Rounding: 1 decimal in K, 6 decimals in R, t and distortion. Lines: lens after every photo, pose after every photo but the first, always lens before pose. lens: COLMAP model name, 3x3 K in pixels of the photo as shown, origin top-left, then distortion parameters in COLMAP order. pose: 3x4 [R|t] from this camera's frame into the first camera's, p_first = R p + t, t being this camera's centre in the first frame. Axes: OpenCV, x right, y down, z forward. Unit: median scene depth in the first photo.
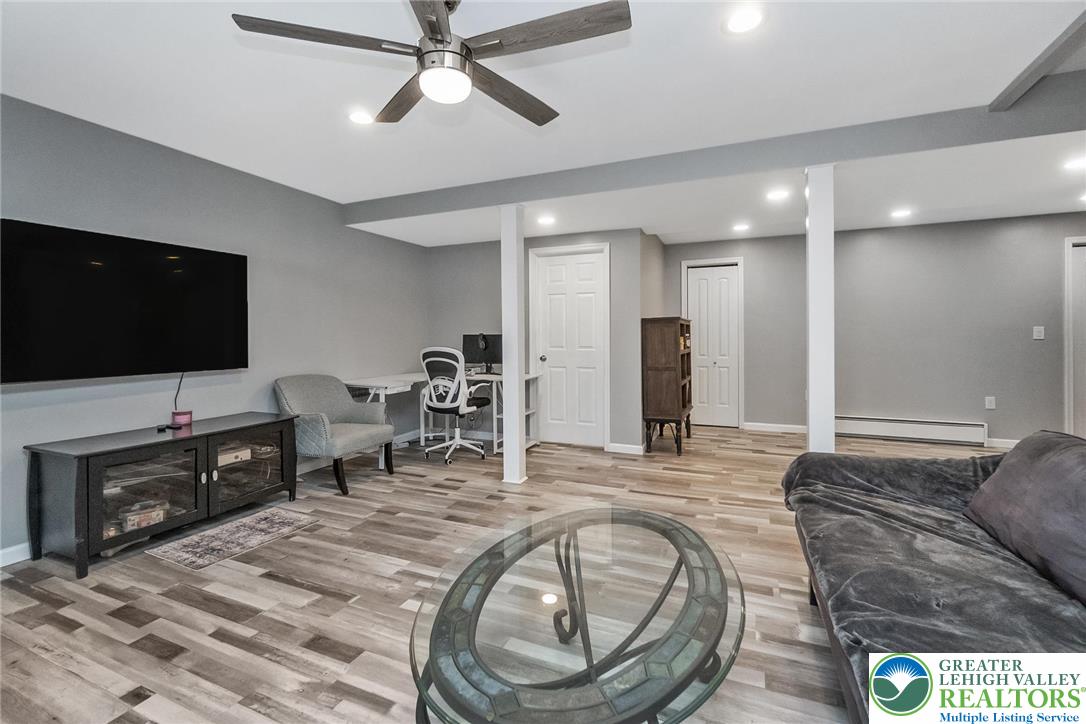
lens RADIAL K [[478.9, 0, 537.8], [0, 478.9, 334.9], [0, 0, 1]] dist [-0.006803, 0.000704]
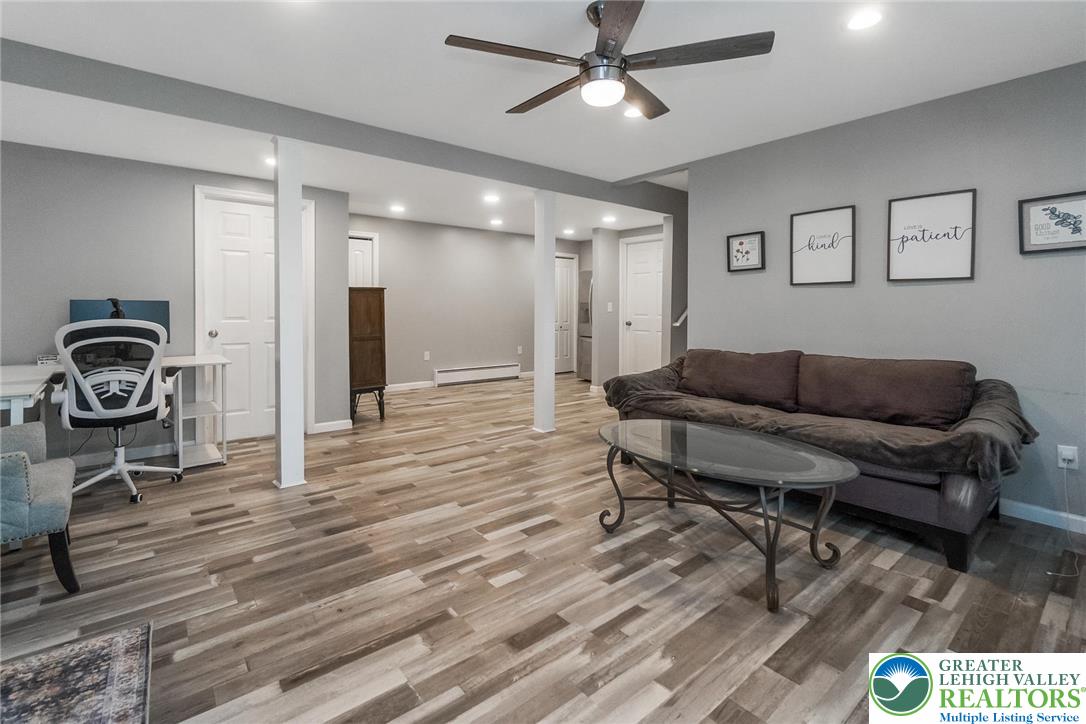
lens RADIAL K [[478.9, 0, 551.2], [0, 478.9, 312.2], [0, 0, 1]] dist [-0.006803, 0.000704]
pose [[0.457607, -0.000315, 0.889154, -0.665466], [-0.012712, 0.999895, 0.006896, 0.005473], [-0.889064, -0.014458, 0.457555, 0.287595]]
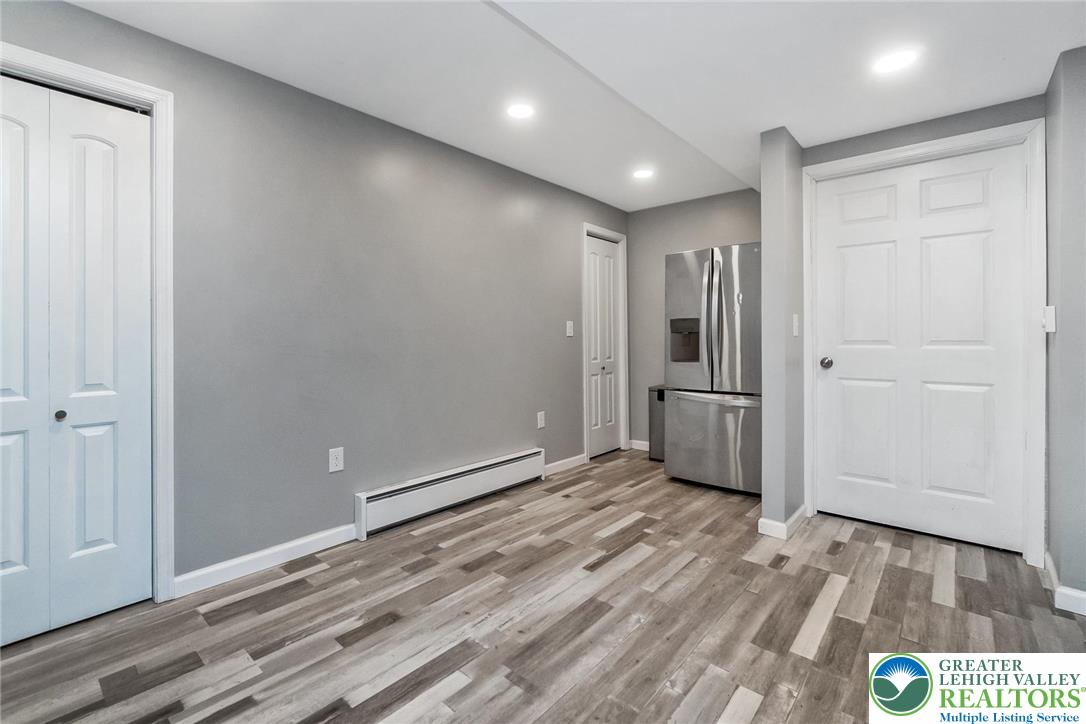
lens RADIAL K [[478.9, 0, 545.3], [0, 478.9, 336.5], [0, 0, 1]] dist [-0.006803, 0.000704]
pose [[0.310128, 0.007812, 0.950663, 0.353324], [-0.002126, 0.999969, -0.007524, 0.024023], [-0.950692, 0.000312, 0.310135, 1.199047]]
